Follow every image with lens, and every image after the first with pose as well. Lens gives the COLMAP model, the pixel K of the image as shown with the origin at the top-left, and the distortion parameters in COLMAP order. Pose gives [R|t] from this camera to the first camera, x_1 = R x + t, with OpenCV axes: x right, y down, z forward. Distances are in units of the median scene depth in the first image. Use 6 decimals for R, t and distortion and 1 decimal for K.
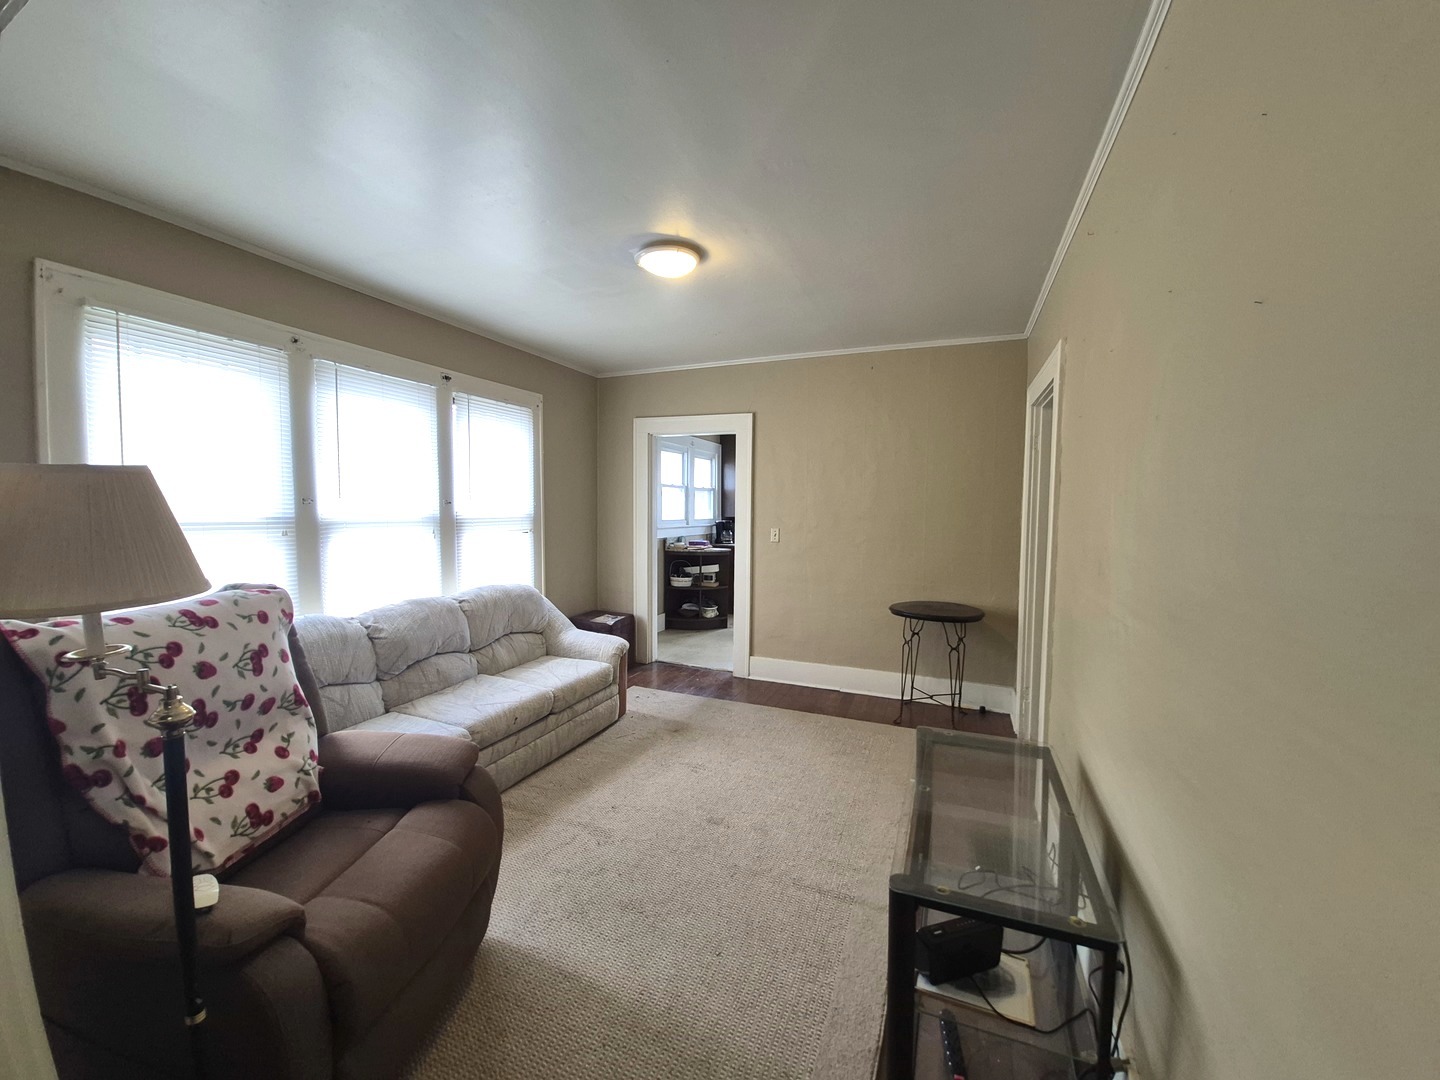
lens RADIAL K [[572.5, 0, 726.4], [0, 572.5, 537.1], [0, 0, 1]] dist [-0.018654, -0.000286]
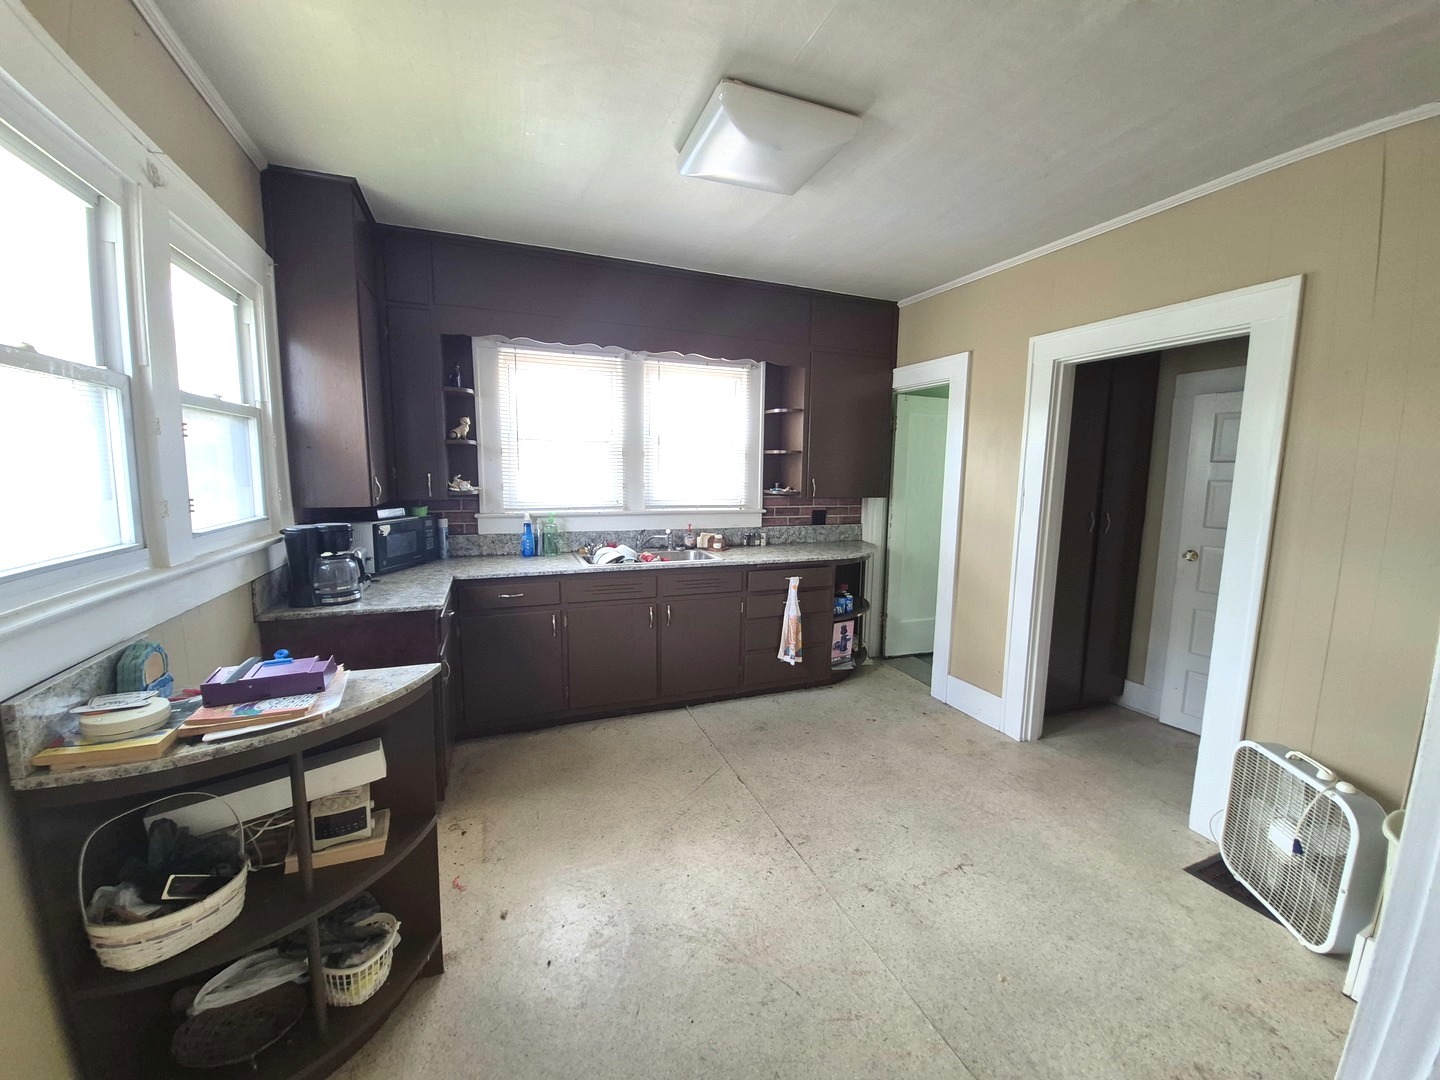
lens RADIAL K [[572.5, 0, 726.4], [0, 572.5, 537.1], [0, 0, 1]] dist [-0.018654, -0.000286]
pose [[0.709411, -0.074511, 0.700845, -0.063125], [0.020340, 0.996146, 0.085317, -0.045031], [-0.704501, -0.046269, 0.708193, 0.704278]]
